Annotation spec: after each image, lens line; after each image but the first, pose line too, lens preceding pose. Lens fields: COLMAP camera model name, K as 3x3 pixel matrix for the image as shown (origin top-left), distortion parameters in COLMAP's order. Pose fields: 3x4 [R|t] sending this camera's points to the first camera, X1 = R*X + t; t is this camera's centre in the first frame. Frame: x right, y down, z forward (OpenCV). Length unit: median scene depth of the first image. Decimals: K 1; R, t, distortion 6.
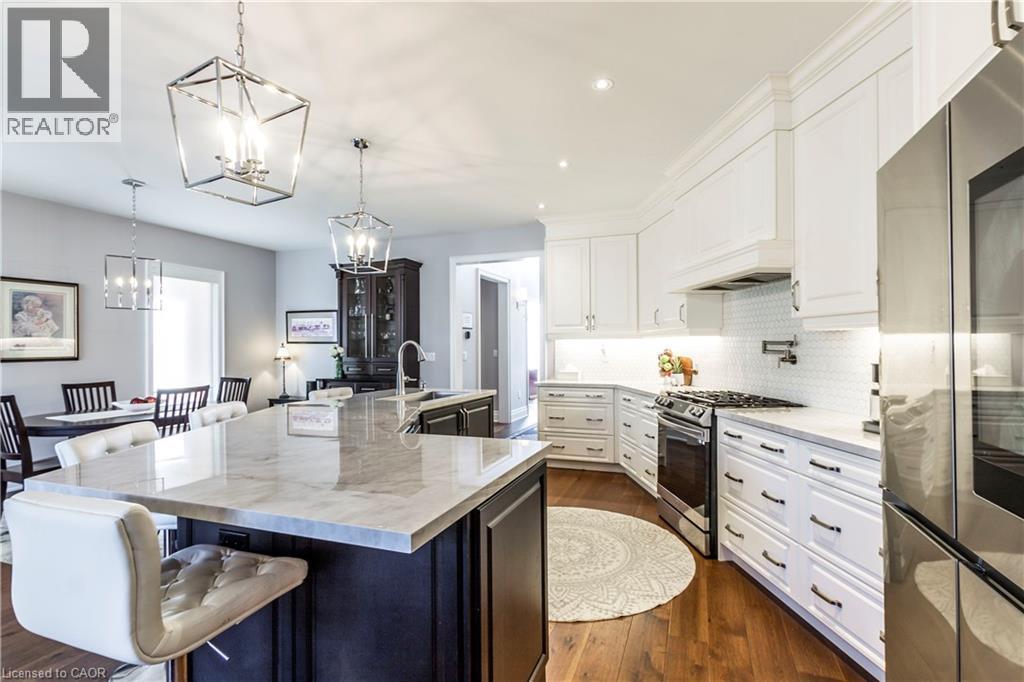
lens RADIAL K [[479.5, 0, 525.2], [0, 479.5, 346.8], [0, 0, 1]] dist [0.000354, -0.001254]
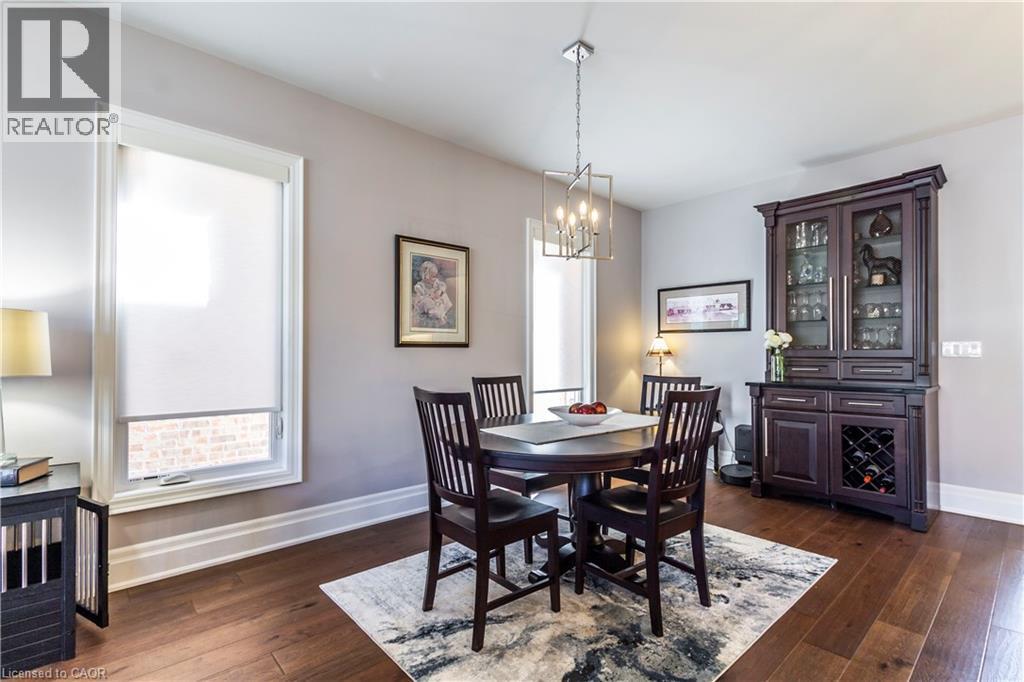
lens RADIAL K [[476.3, 0, 506.6], [0, 476.3, 355.4], [0, 0, 1]] dist [0.000756, -0.000664]
pose [[0.877866, 0.008616, -0.478828, -0.517909], [-0.006872, 0.999962, 0.005396, 0.036898], [0.478857, -0.001446, 0.877892, 0.362814]]
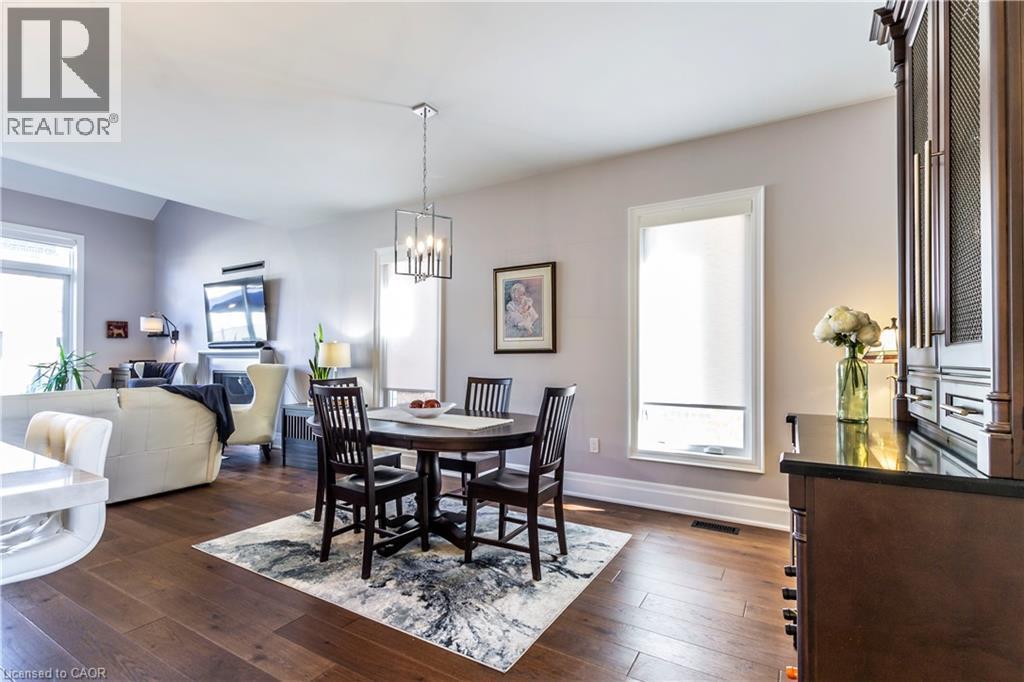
lens RADIAL K [[476.3, 0, 506.6], [0, 476.3, 355.4], [0, 0, 1]] dist [0.000756, -0.000664]
pose [[-0.198933, -0.003917, -0.980005, -0.096036], [-0.000277, 0.999992, -0.003941, 0.036693], [0.980013, -0.000512, -0.198932, 1.093305]]
